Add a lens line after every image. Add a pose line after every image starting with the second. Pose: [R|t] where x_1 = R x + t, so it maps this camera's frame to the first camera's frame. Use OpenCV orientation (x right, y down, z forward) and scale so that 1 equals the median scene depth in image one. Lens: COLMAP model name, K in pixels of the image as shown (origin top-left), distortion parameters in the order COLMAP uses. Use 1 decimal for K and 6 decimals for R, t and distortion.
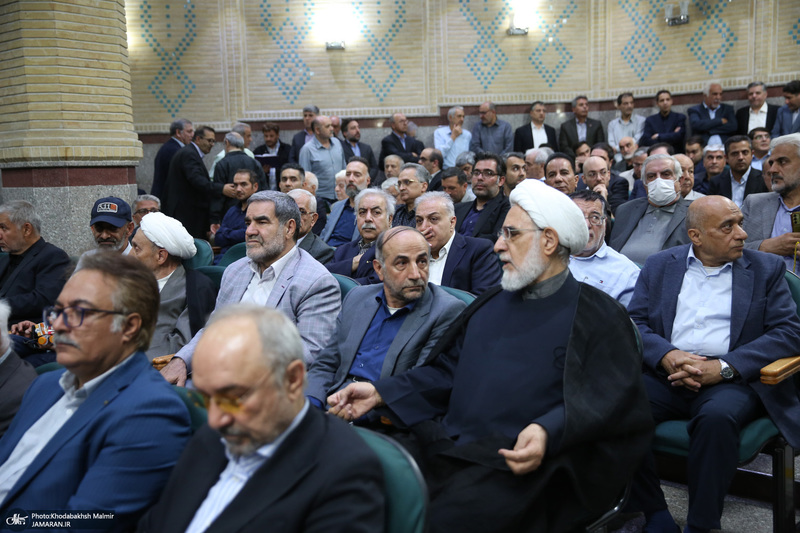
lens RADIAL K [[862.8, 0, 400.0], [0, 862.8, 266.5], [0, 0, 1]] dist [0.050390, 0.020276]
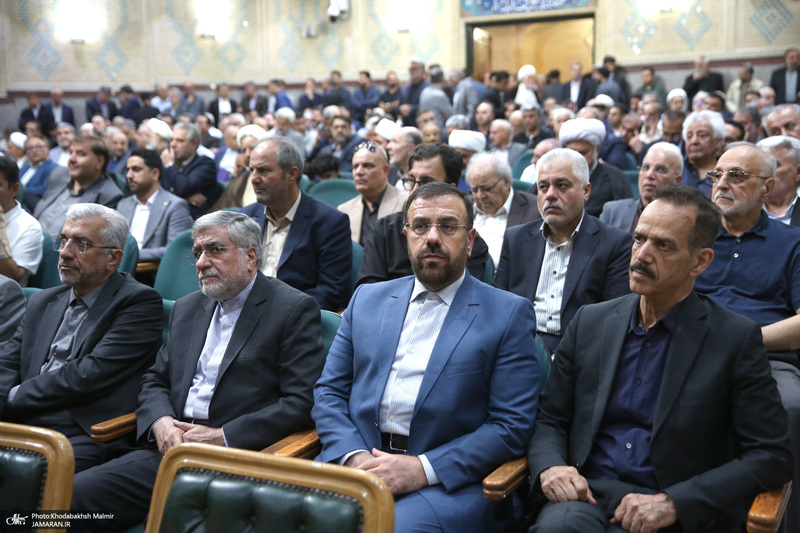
lens RADIAL K [[972.5, 0, 400.0], [0, 972.5, 266.5], [0, 0, 1]] dist [0.092258, -0.003544]
pose [[0.966102, -0.023421, 0.257095, 0.012409], [0.020151, 0.999679, 0.015343, 0.106292], [-0.257372, -0.009642, 0.966264, -0.721006]]
